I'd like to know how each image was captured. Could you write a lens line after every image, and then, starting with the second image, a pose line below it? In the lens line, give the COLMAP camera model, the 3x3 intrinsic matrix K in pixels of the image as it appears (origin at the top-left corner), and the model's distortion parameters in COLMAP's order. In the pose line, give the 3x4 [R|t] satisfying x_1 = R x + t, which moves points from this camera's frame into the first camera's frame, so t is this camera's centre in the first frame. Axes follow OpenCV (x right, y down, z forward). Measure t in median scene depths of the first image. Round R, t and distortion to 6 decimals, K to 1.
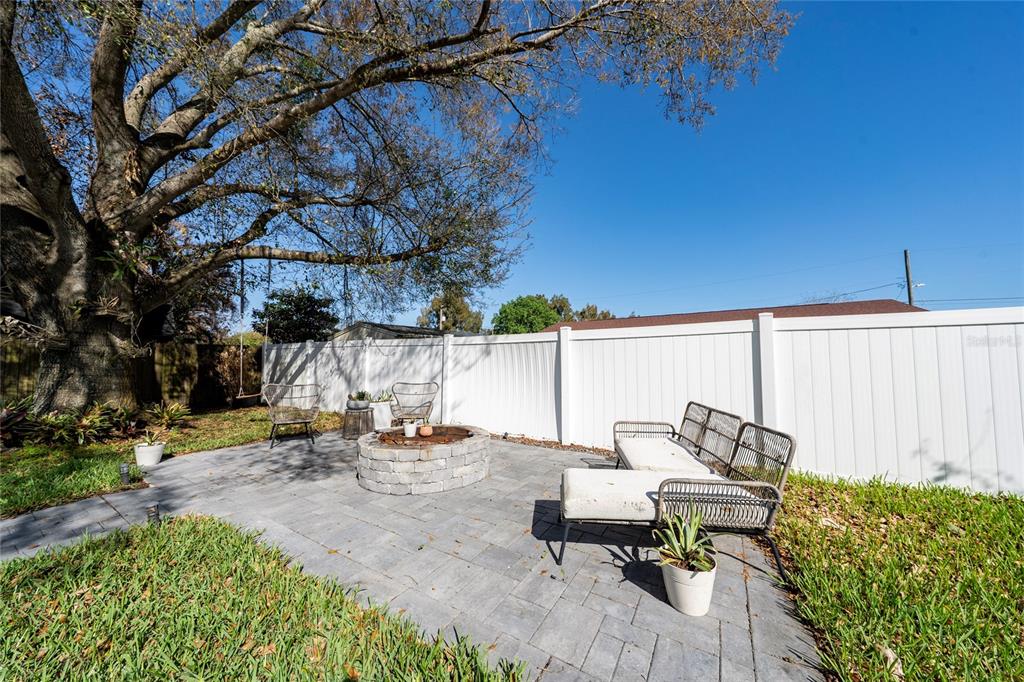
lens RADIAL K [[353.0, 0, 512.1], [0, 353.0, 343.1], [0, 0, 1]] dist [-0.001225, 0.000050]
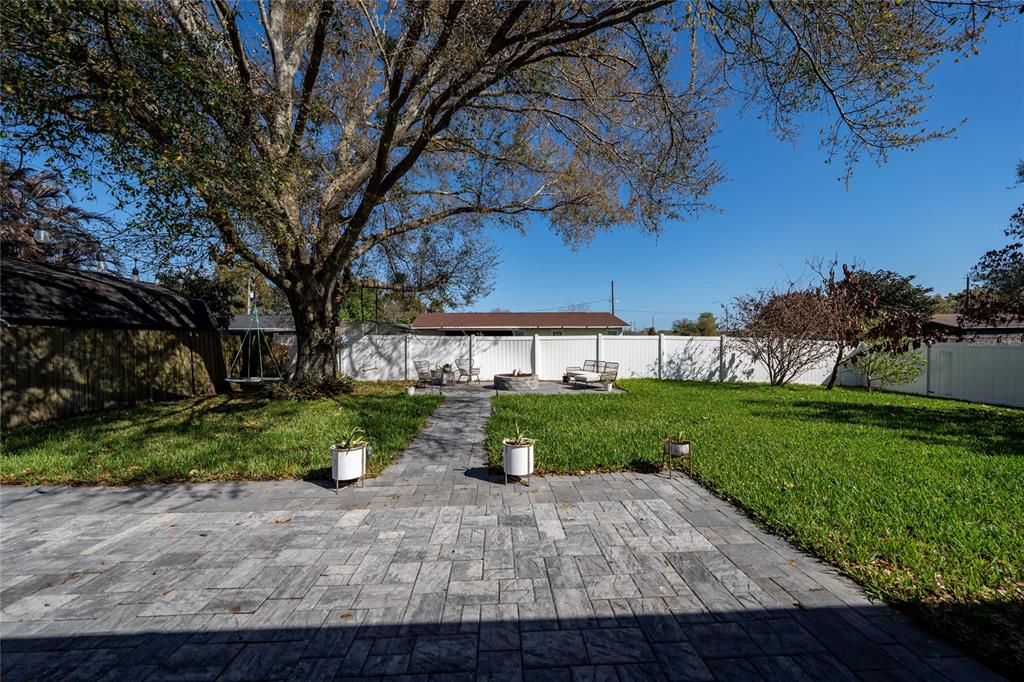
lens RADIAL K [[353.0, 0, 511.9], [0, 353.0, 340.1], [0, 0, 1]] dist [-0.001225, 0.000050]
pose [[0.833372, 0.005926, 0.552680, -1.082916], [-0.028274, 0.999090, 0.031922, -0.063268], [-0.551988, -0.042229, 0.832782, -0.797264]]
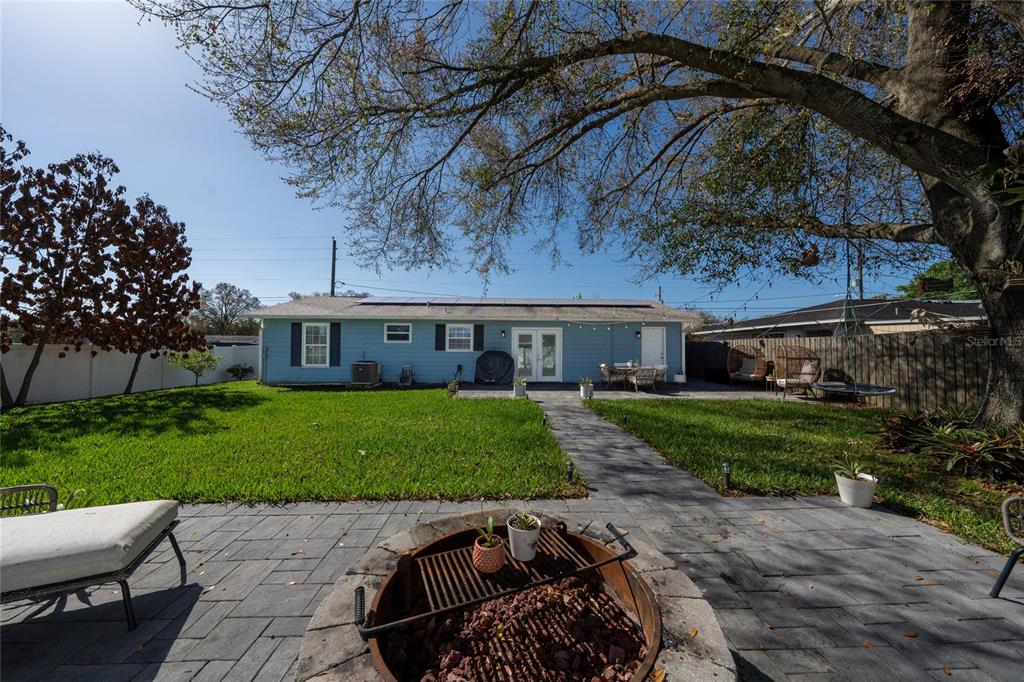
lens RADIAL K [[353.0, 0, 512.7], [0, 353.0, 343.7], [0, 0, 1]] dist [-0.001225, 0.000050]
pose [[-0.831016, -0.006612, -0.556210, -0.028495], [0.027620, 0.998205, -0.053132, 0.022651], [0.555563, -0.059516, -0.829342, 0.746443]]
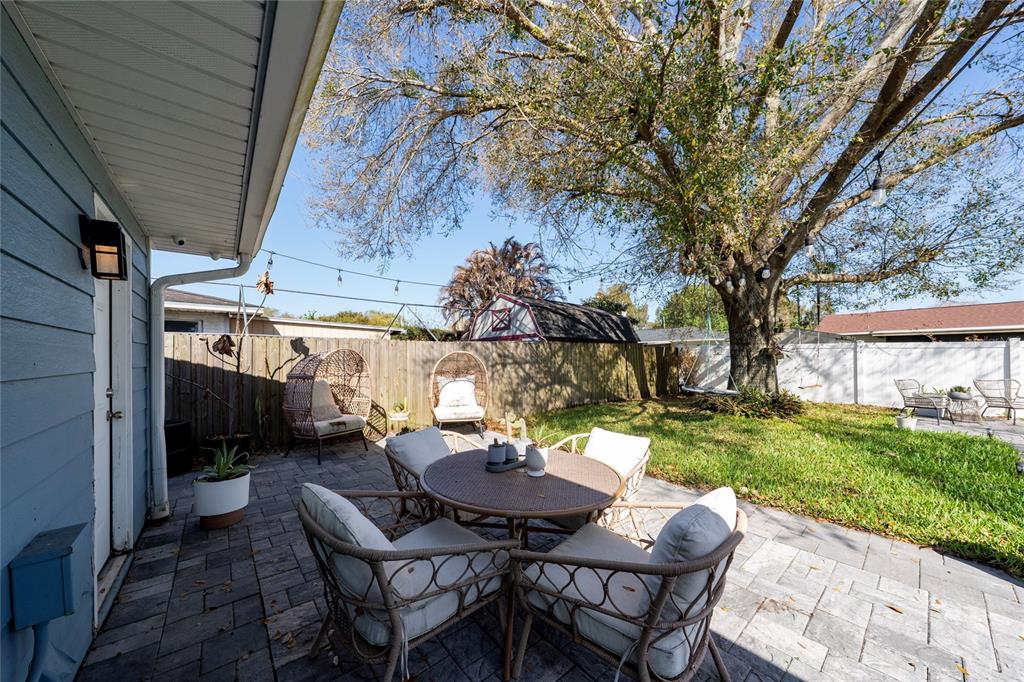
lens RADIAL K [[353.0, 0, 510.6], [0, 353.0, 358.0], [0, 0, 1]] dist [-0.001225, 0.000050]
pose [[0.946574, 0.001896, -0.322480, -1.357624], [0.015581, 0.998546, 0.051606, -0.045375], [0.322109, -0.053873, 0.945168, -0.644979]]
